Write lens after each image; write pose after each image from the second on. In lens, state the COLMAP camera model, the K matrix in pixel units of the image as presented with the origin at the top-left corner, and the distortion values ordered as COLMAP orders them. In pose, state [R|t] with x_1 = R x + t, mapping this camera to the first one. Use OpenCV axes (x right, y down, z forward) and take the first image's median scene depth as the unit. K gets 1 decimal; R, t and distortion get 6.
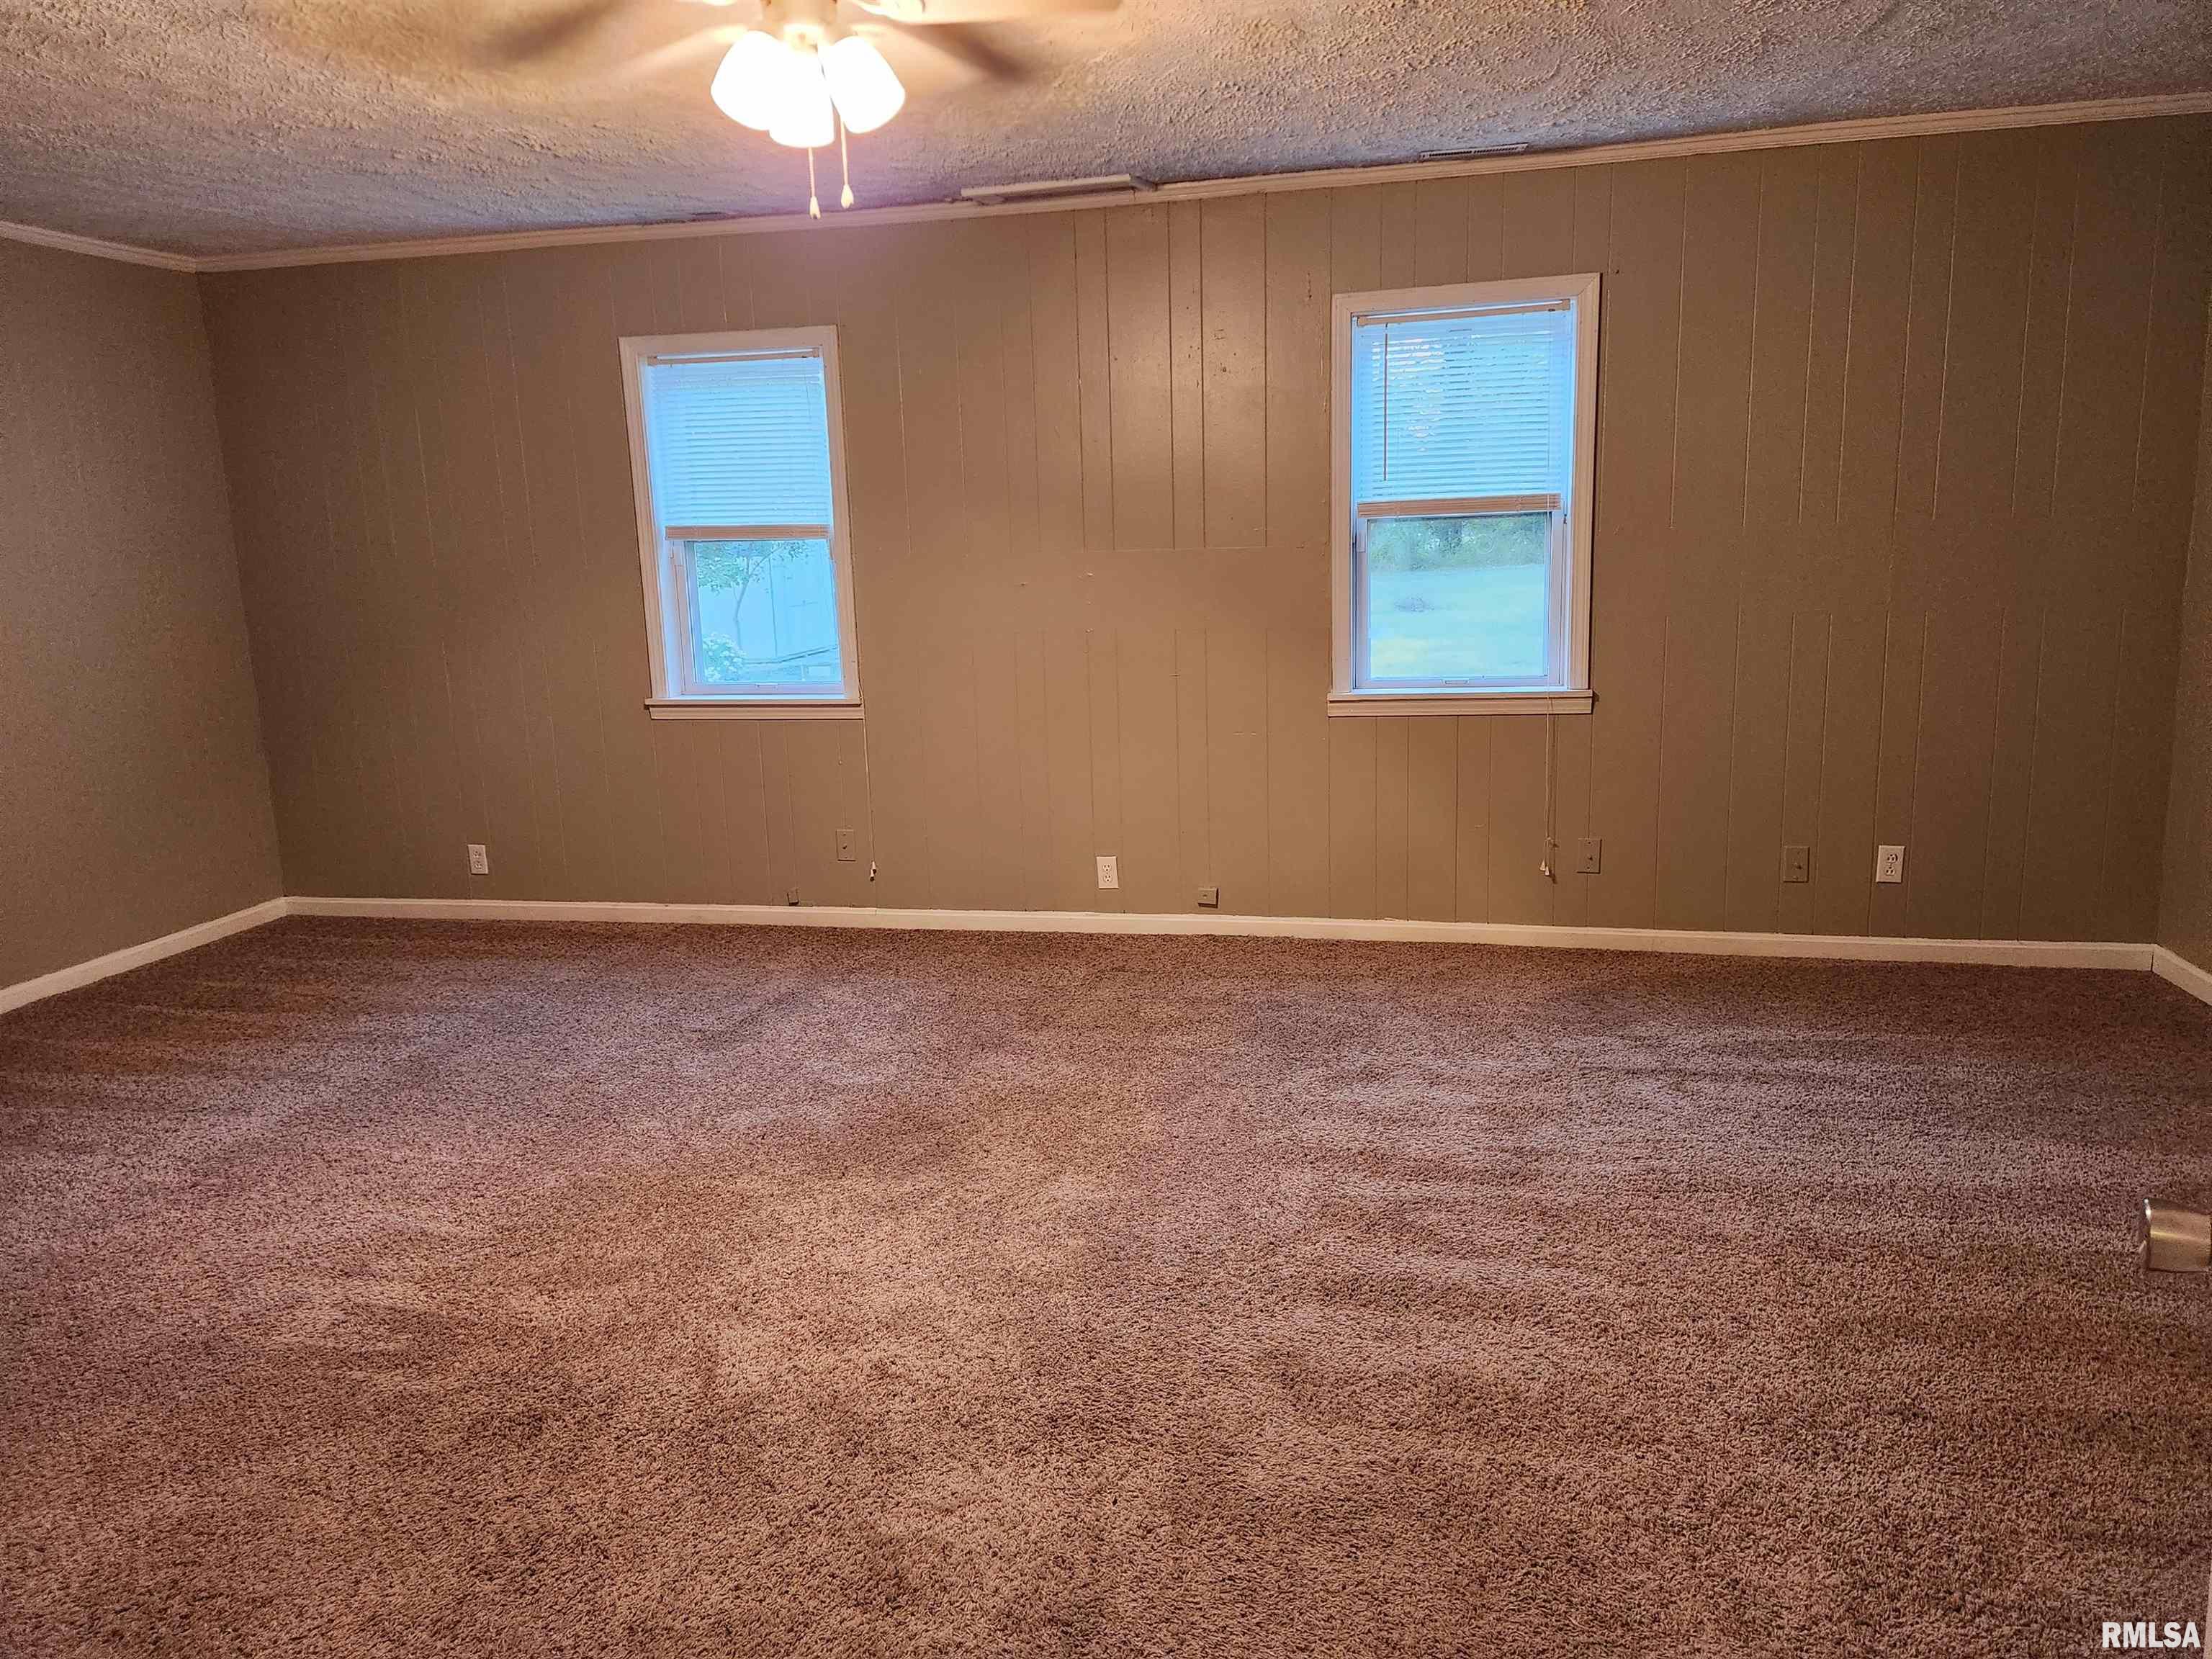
lens RADIAL K [[1483.2, 0, 1097.2], [0, 1483.2, 796.3], [0, 0, 1]] dist [0.079789, -0.064693]
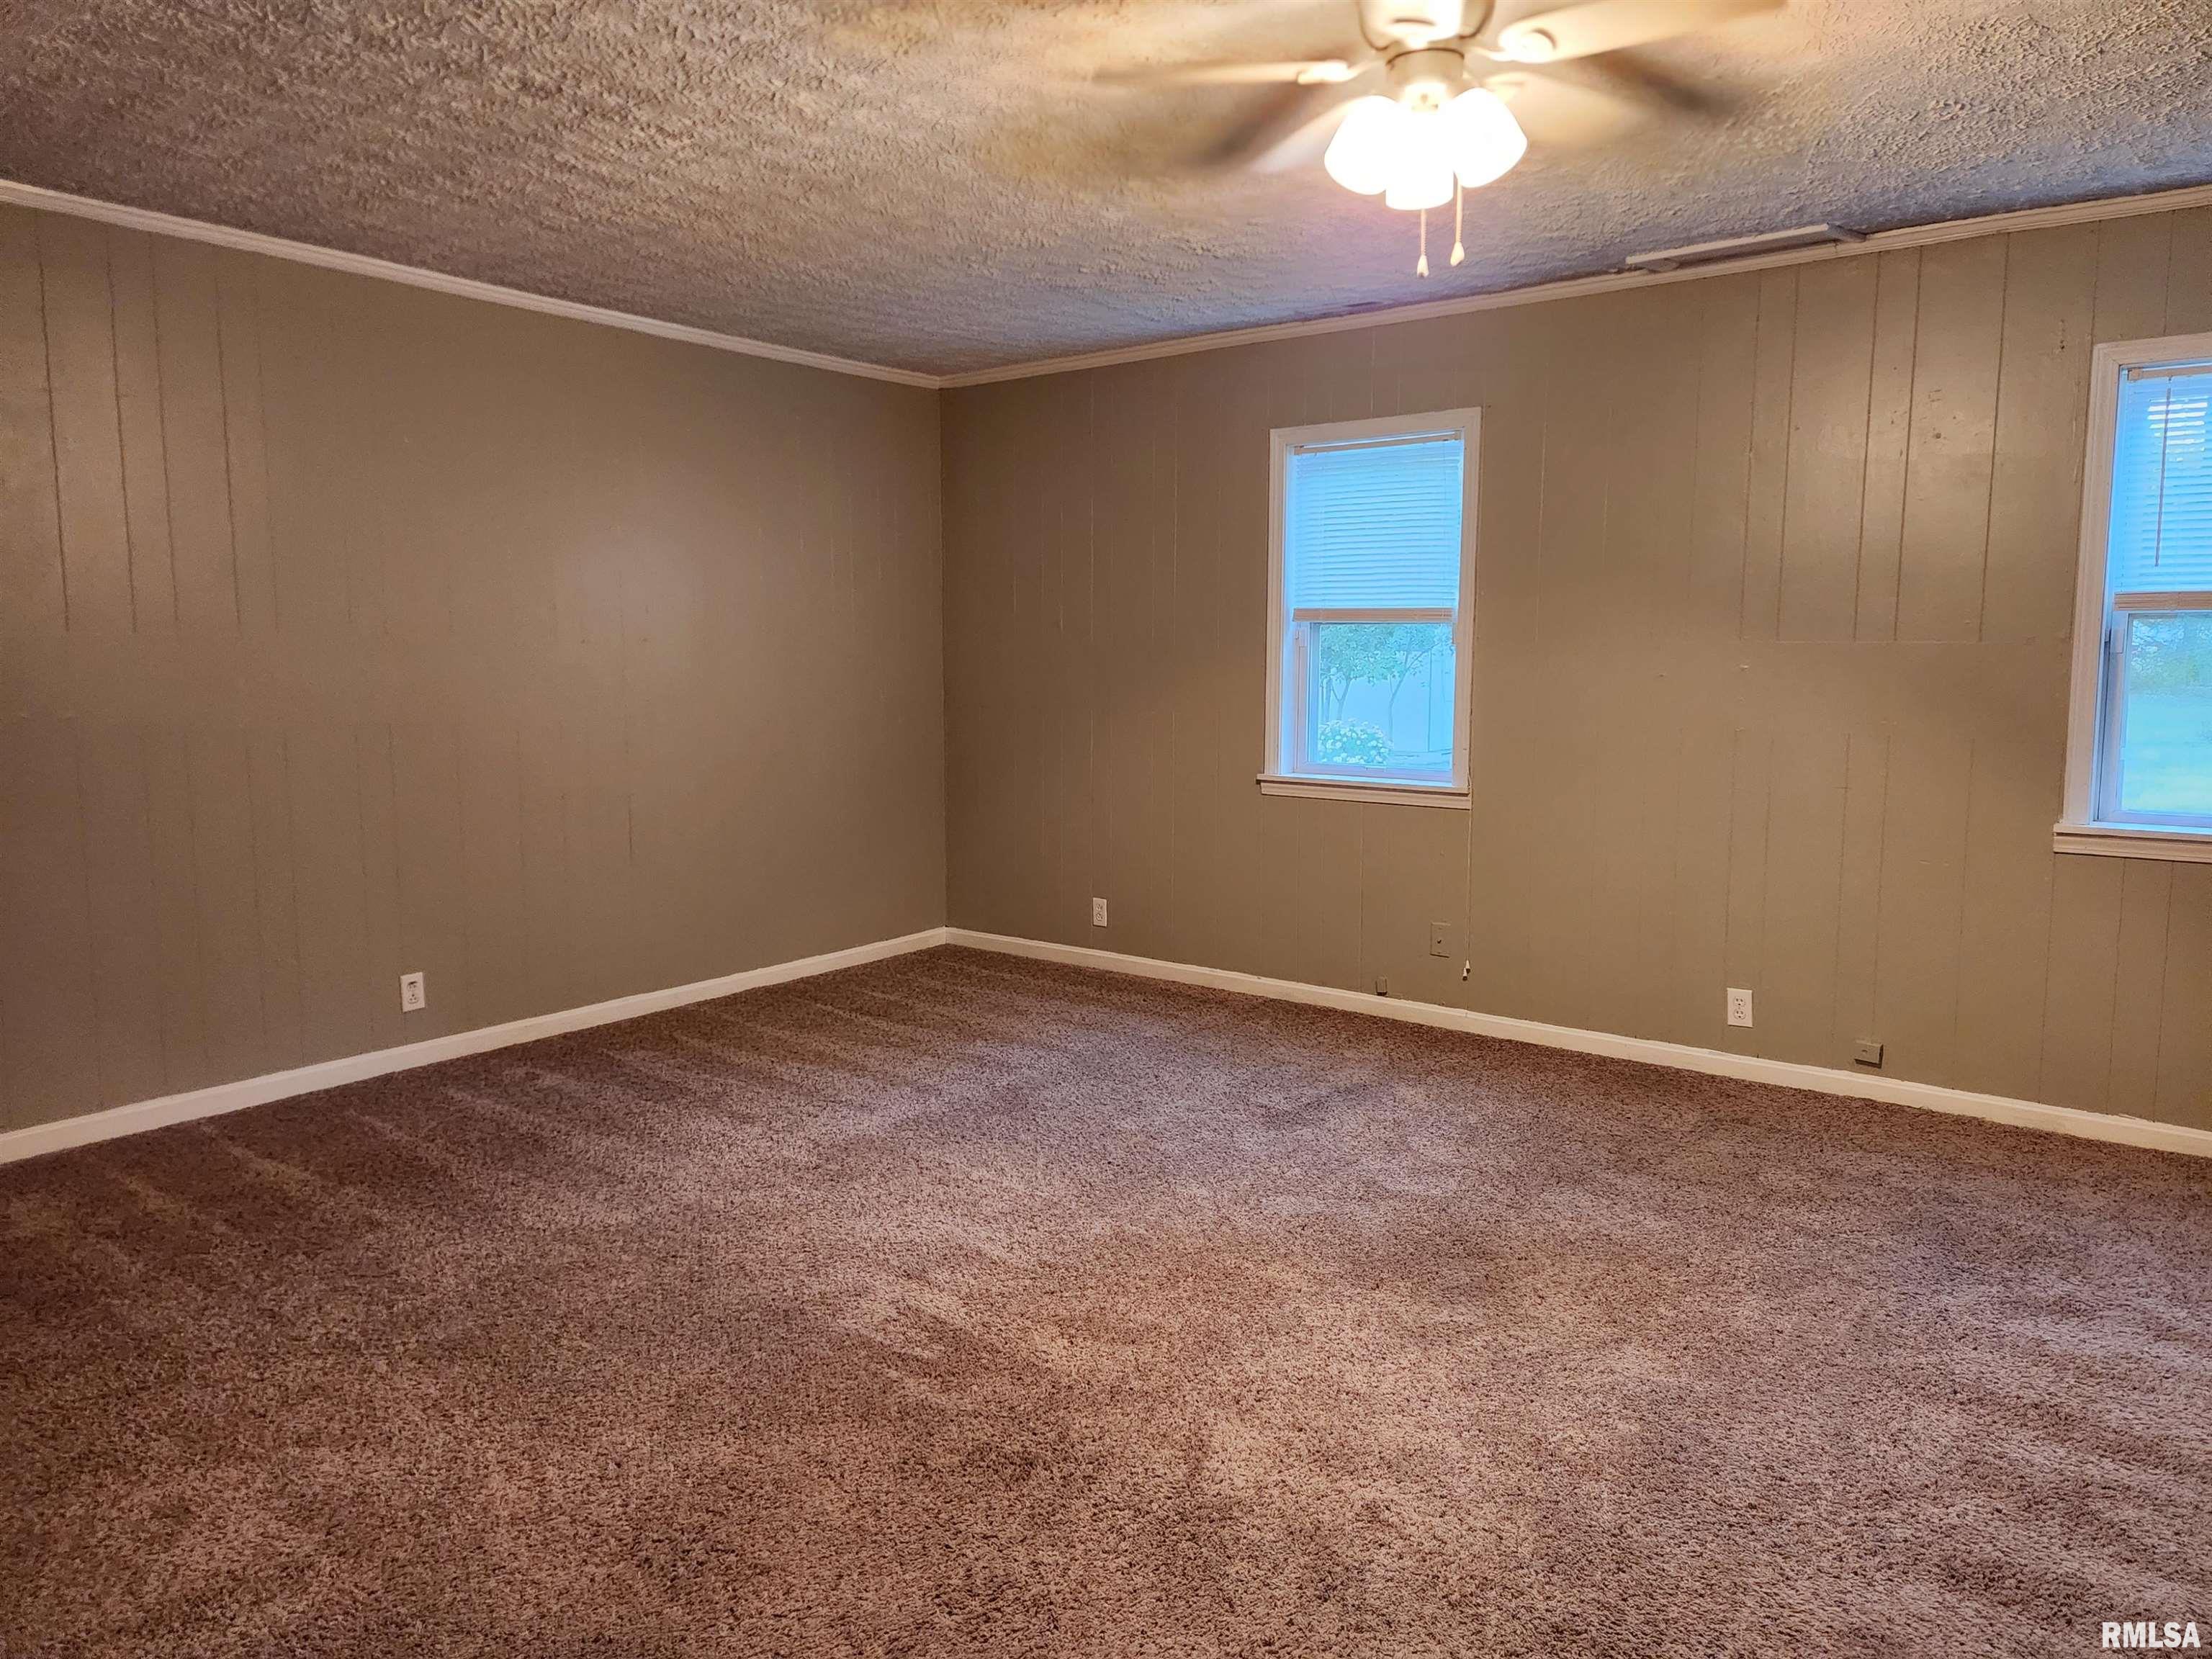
lens RADIAL K [[1483.2, 0, 1103.4], [0, 1483.2, 788.7], [0, 0, 1]] dist [0.079789, -0.064693]
pose [[0.905896, 0.074663, -0.416868, 0.037998], [-0.103230, 0.993576, -0.046375, 0.004604], [0.410727, 0.085044, 0.907783, 0.046422]]
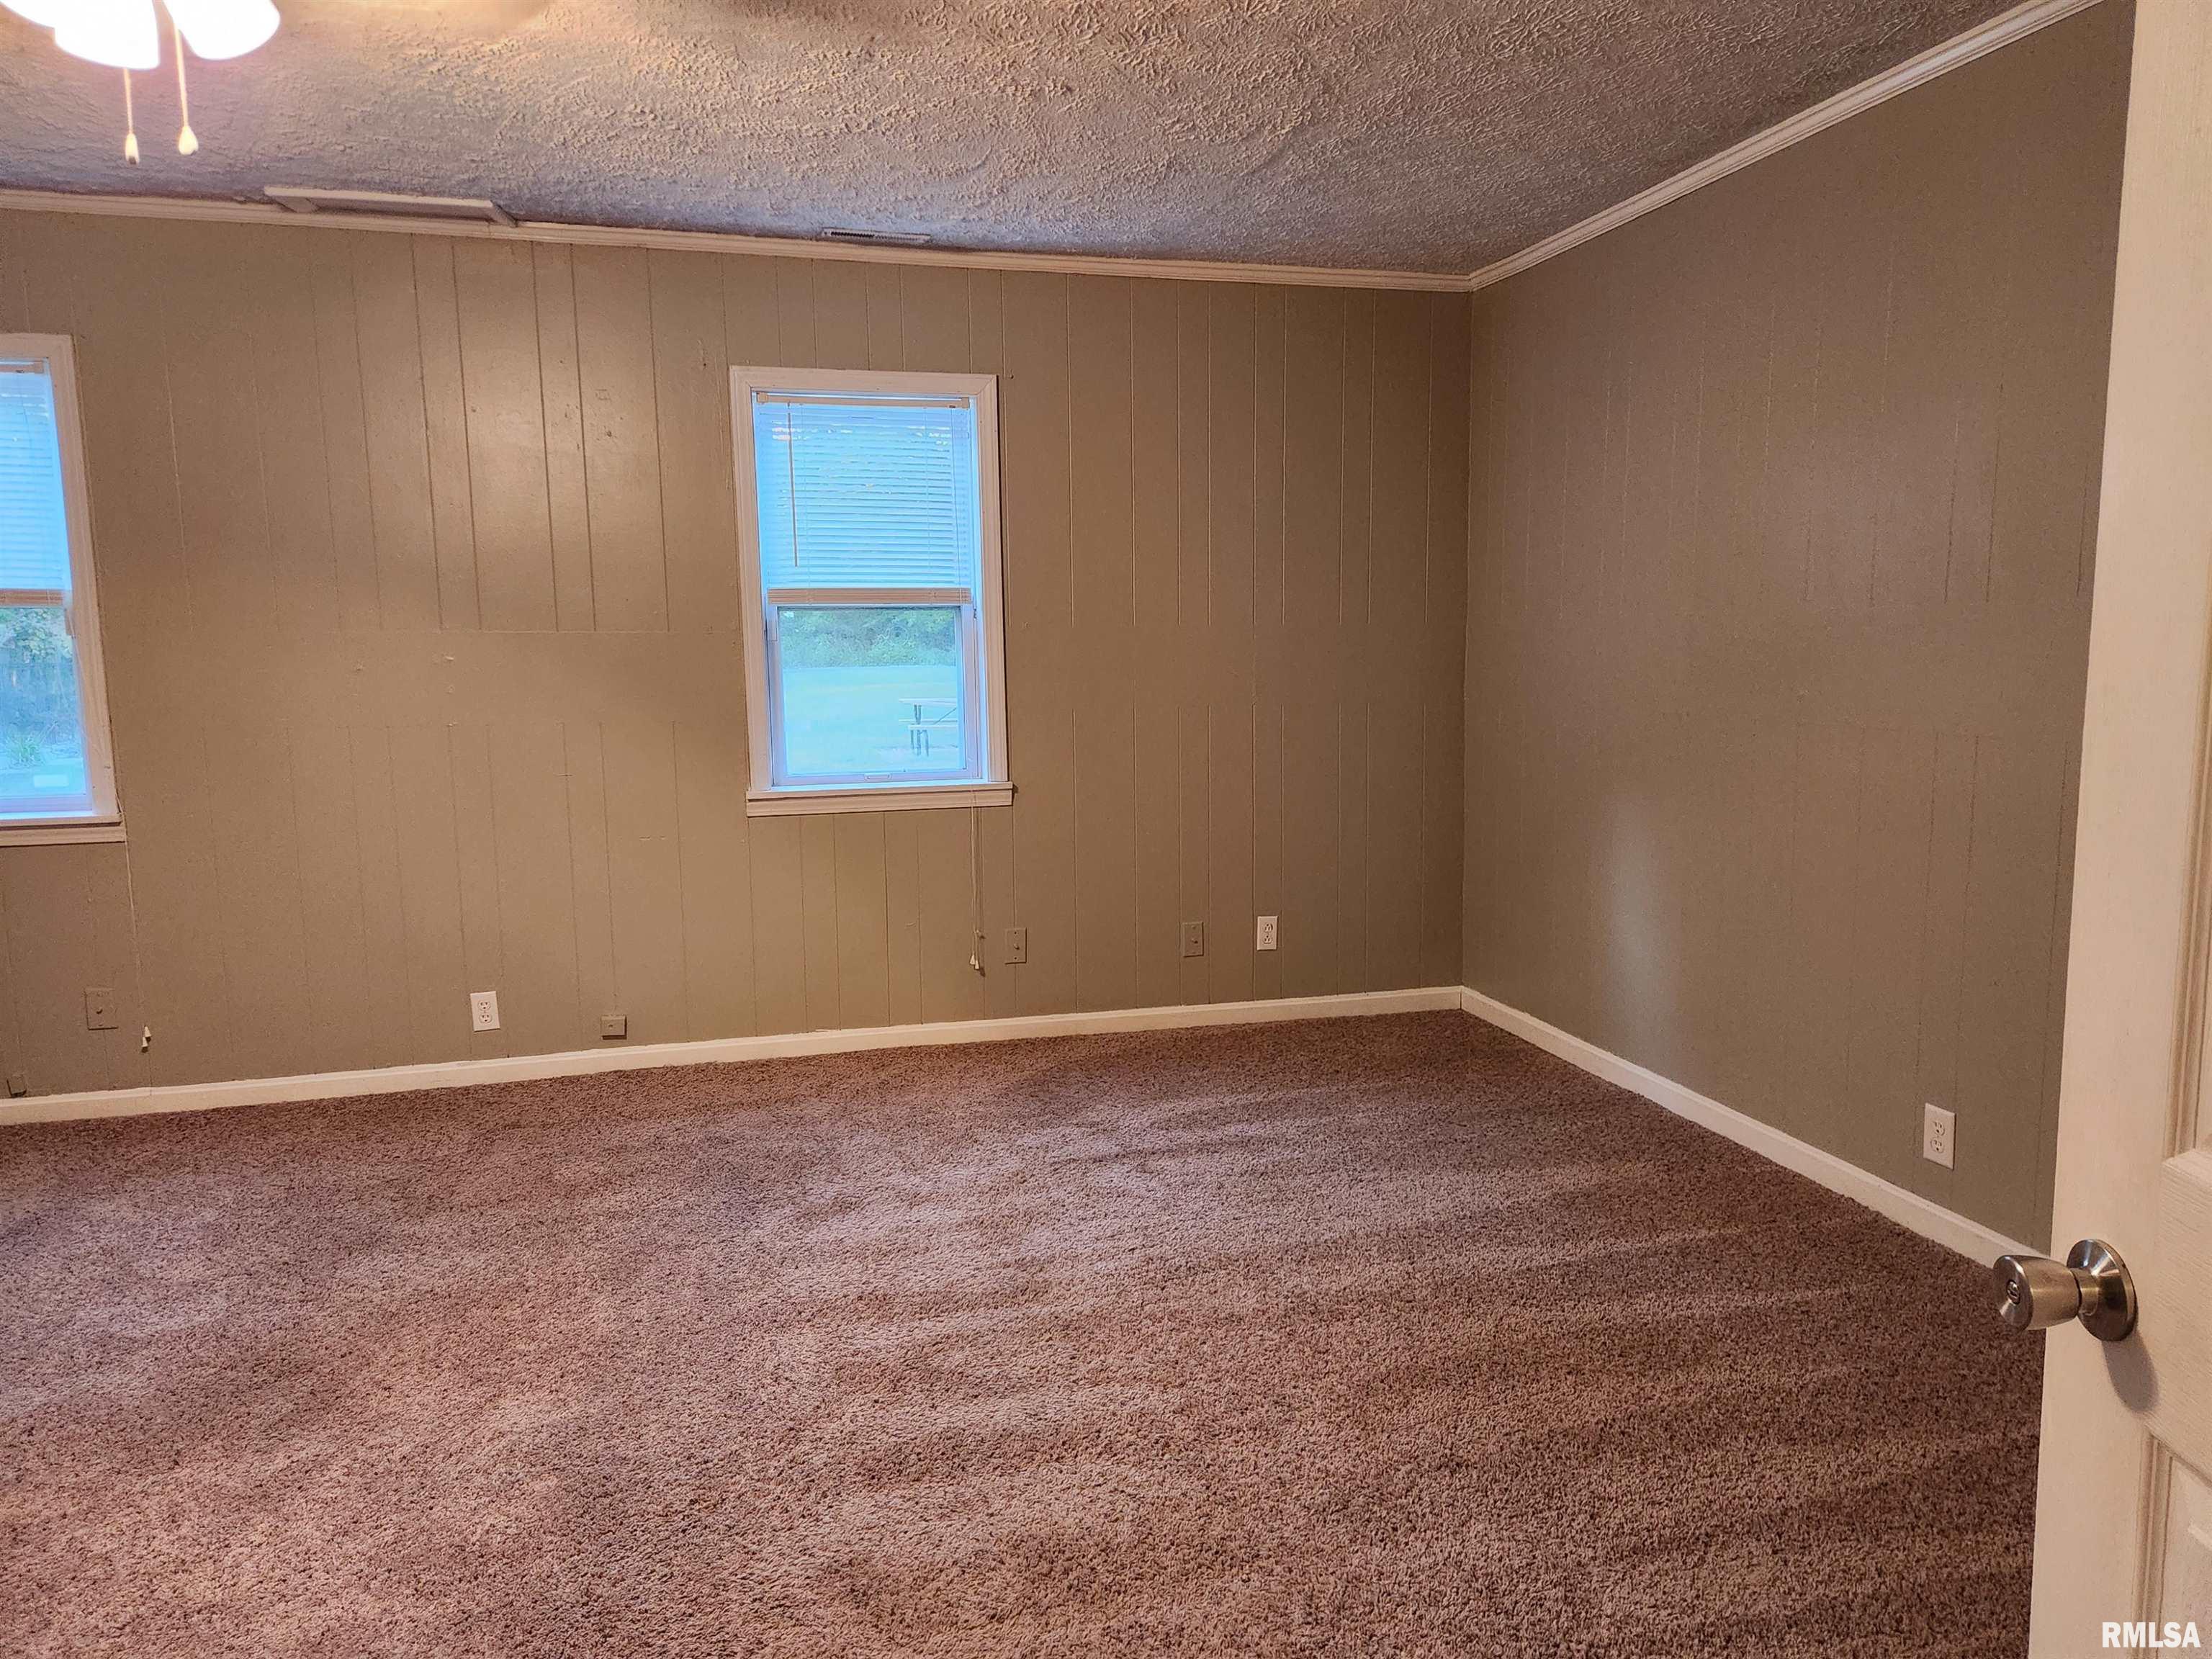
lens RADIAL K [[1483.2, 0, 1121.3], [0, 1483.2, 817.0], [0, 0, 1]] dist [0.079789, -0.064693]
pose [[0.891334, -0.035504, 0.451954, -0.073605], [0.059327, 0.997490, -0.038645, -0.005598], [-0.449448, 0.061259, 0.891204, 0.097362]]
